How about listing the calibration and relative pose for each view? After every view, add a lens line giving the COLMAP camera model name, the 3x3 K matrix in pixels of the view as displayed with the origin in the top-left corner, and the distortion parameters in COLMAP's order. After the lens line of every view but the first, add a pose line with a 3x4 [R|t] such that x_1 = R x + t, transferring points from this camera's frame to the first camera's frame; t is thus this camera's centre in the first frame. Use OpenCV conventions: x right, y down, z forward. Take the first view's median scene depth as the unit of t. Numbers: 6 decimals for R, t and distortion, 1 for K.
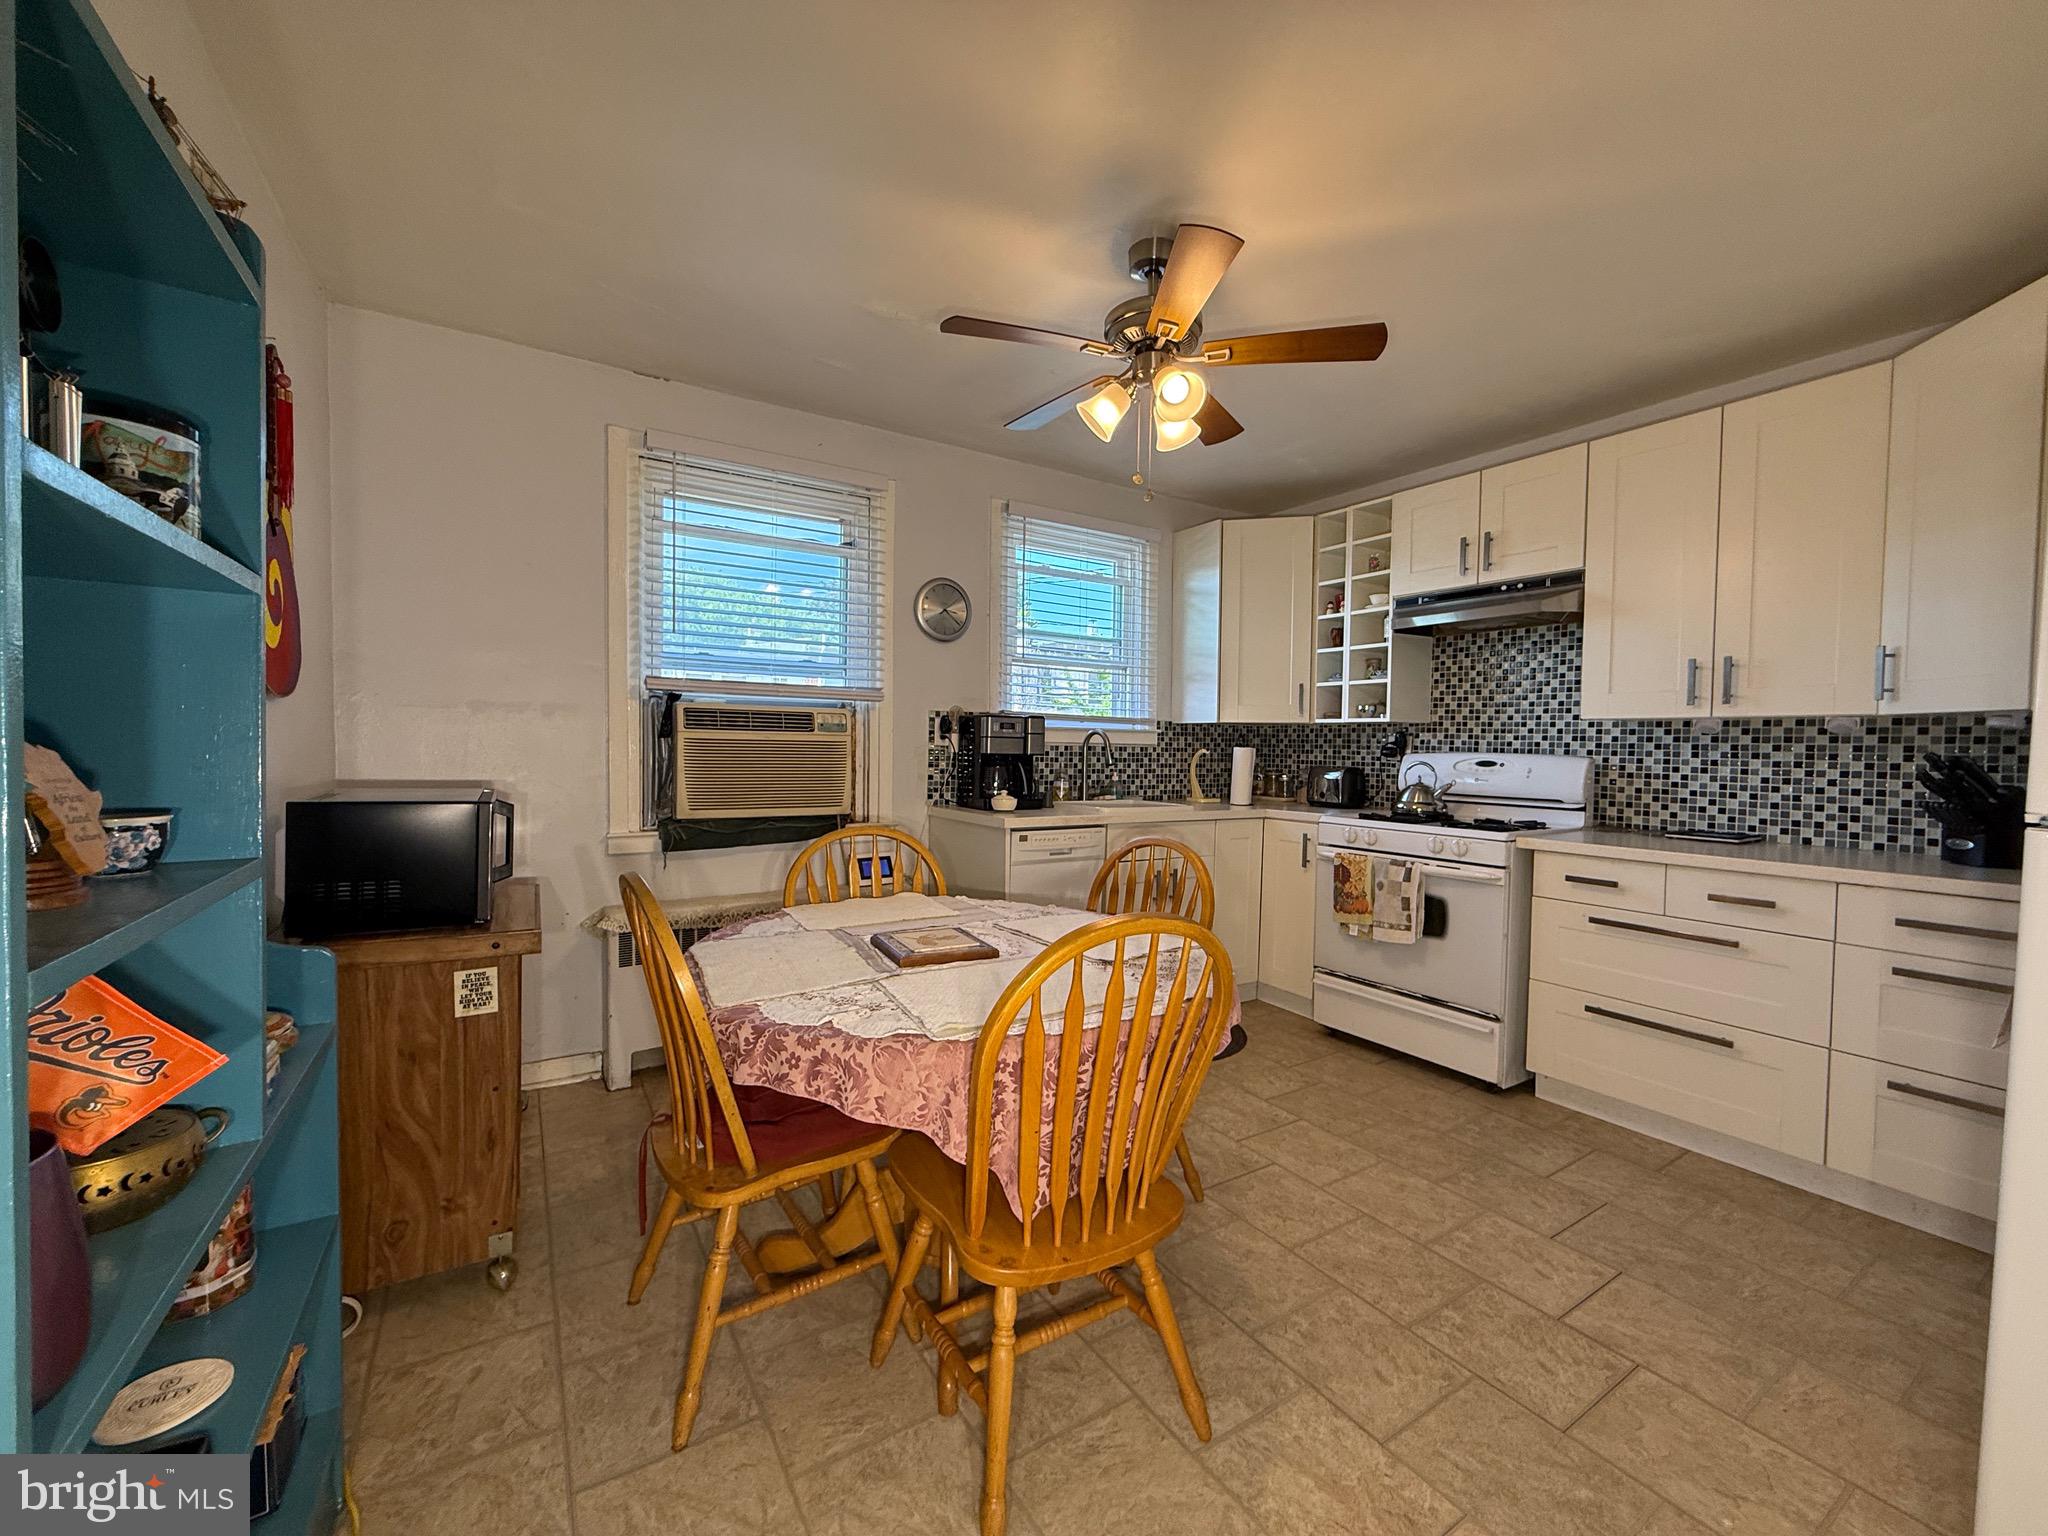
lens RADIAL K [[817.6, 0, 1022.1], [0, 817.6, 769.8], [0, 0, 1]] dist [0.000259, 0.000225]
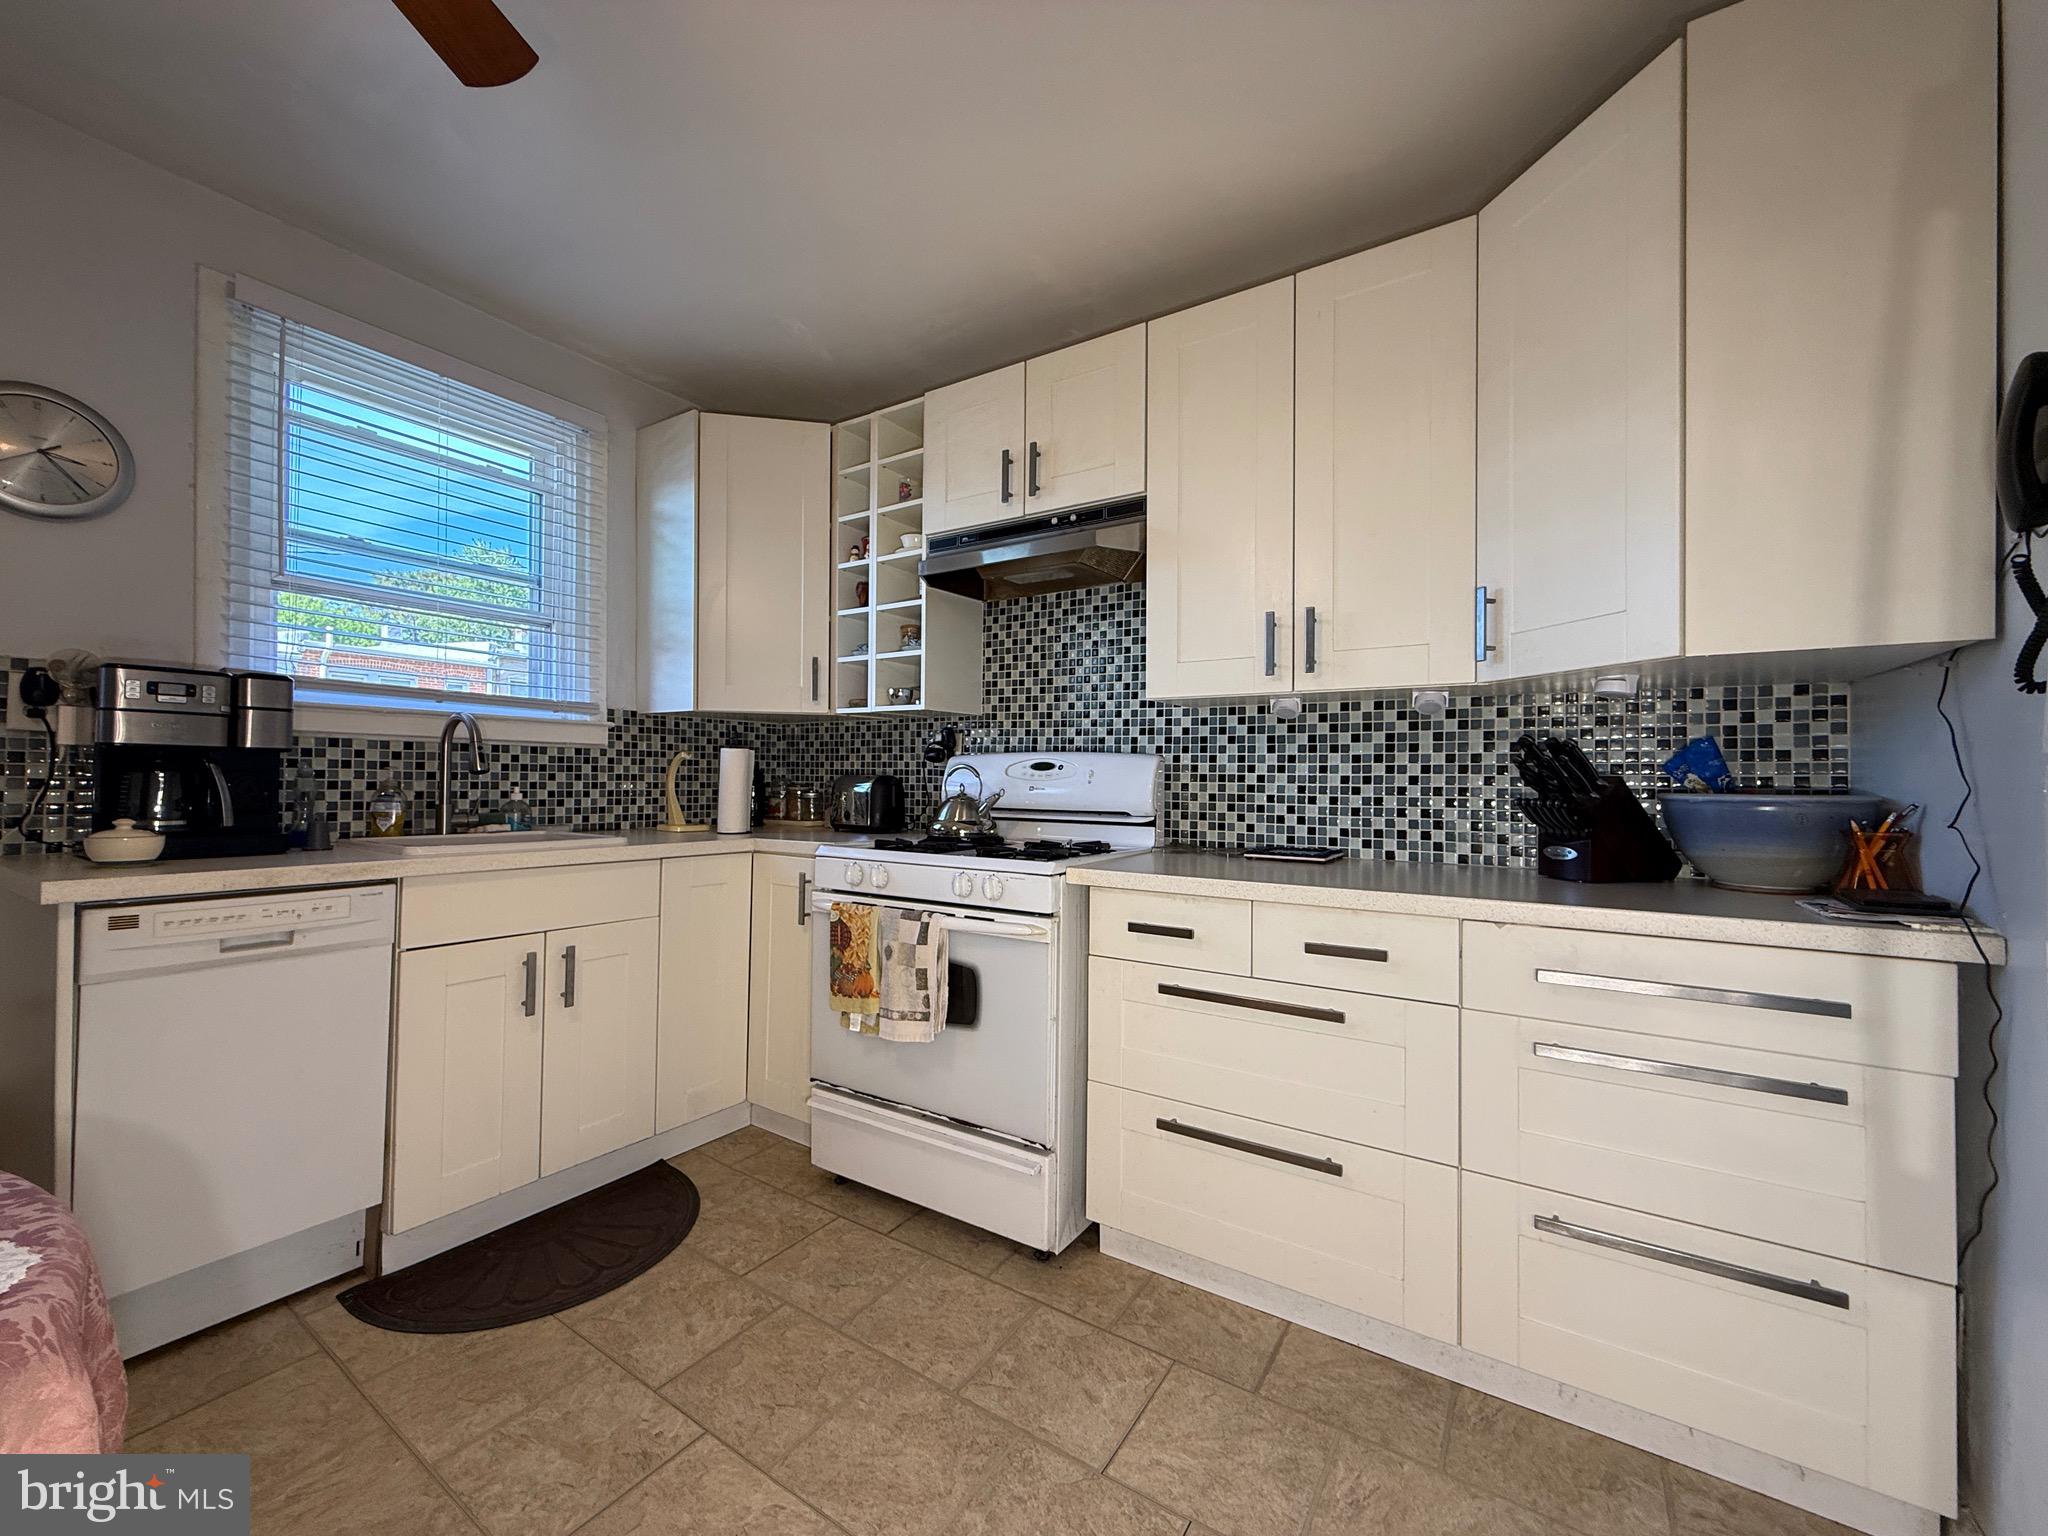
lens RADIAL K [[817.6, 0, 1022.1], [0, 817.6, 769.8], [0, 0, 1]] dist [0.000259, 0.000225]
pose [[0.910564, -0.001439, 0.413366, 0.267798], [0.016315, 0.999340, -0.032458, 0.021174], [-0.413047, 0.036299, 0.909986, 0.366368]]
